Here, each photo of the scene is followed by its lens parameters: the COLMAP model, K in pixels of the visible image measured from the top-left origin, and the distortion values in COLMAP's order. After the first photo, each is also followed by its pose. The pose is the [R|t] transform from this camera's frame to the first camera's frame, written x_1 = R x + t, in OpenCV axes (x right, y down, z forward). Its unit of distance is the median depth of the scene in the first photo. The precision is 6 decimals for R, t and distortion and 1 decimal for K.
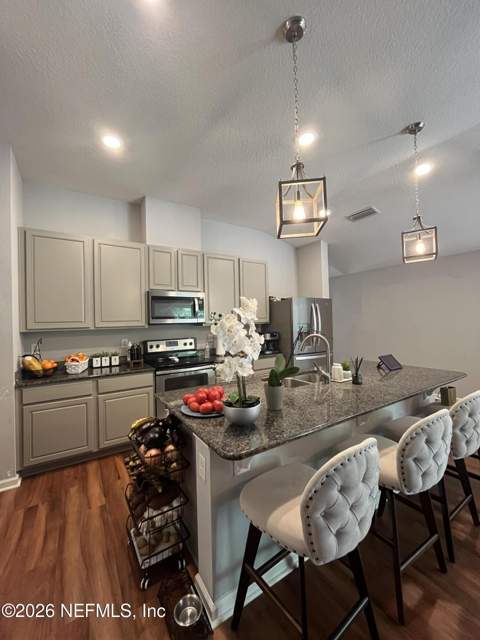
lens RADIAL K [[262.8, 0, 240.0], [0, 262.8, 320.0], [0, 0, 1]] dist [-0.000876, -0.000495]
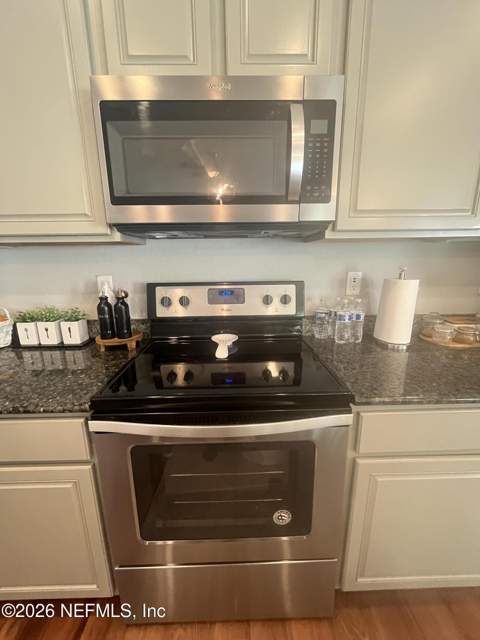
lens RADIAL K [[262.8, 0, 240.0], [0, 262.8, 320.0], [0, 0, 1]] dist [-0.000876, -0.000495]
pose [[0.857014, 0.130939, -0.498379, -0.077192], [-0.006632, 0.969899, 0.243417, 0.040613], [0.515250, -0.205307, 0.832085, 0.779974]]
